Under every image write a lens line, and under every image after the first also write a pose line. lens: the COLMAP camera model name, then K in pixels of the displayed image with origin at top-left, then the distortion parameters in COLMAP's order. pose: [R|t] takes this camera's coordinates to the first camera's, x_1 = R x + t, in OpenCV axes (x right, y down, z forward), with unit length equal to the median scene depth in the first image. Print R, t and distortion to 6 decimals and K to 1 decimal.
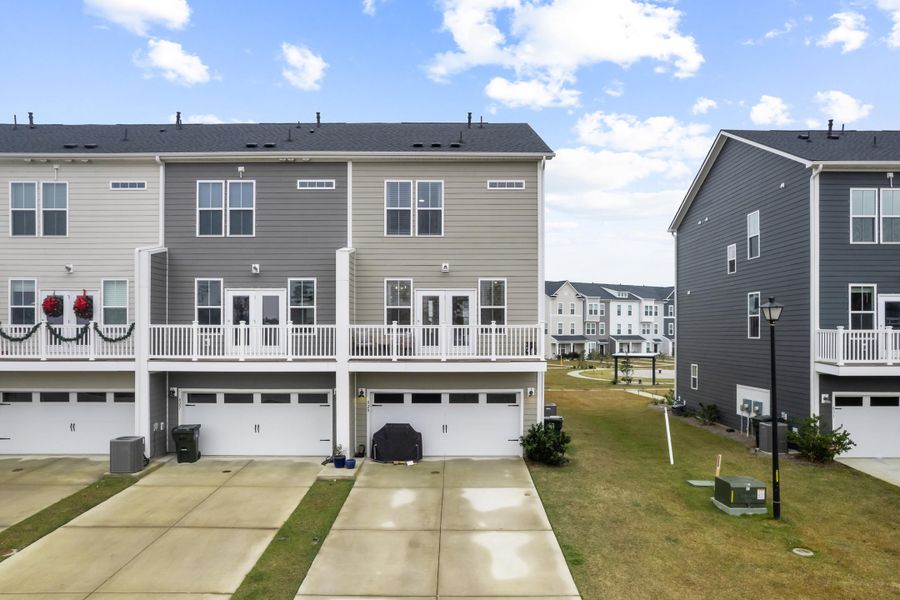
lens RADIAL K [[592.7, 0, 450.0], [0, 592.7, 300.0], [0, 0, 1]] dist [-0.082060, 0.075742]
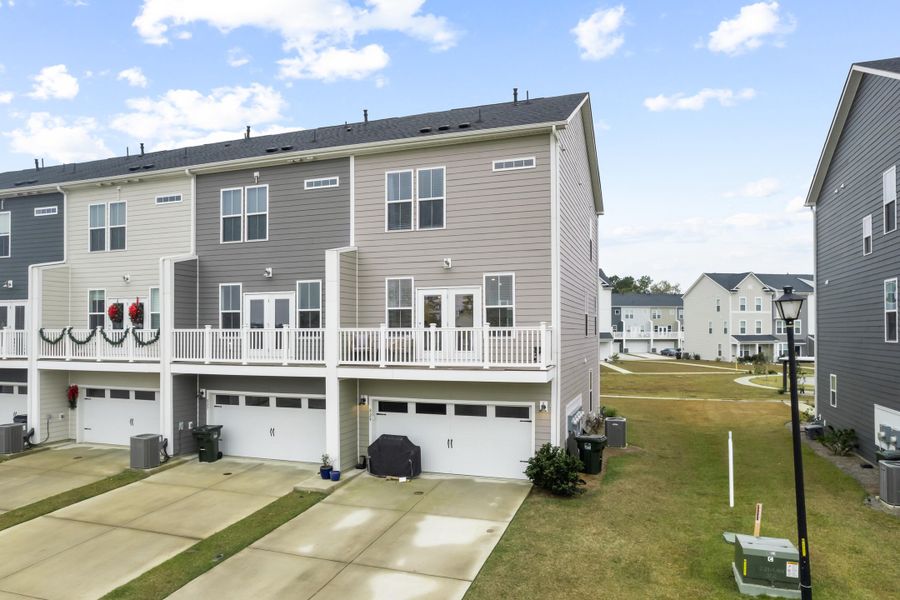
lens RADIAL K [[592.7, 0, 450.0], [0, 592.7, 300.0], [0, 0, 1]] dist [-0.082060, 0.075742]
pose [[0.941811, -0.022006, -0.335421, 0.295363], [0.022172, 0.999749, -0.003336, 0.003884], [0.335410, -0.004295, 0.942063, 0.159625]]
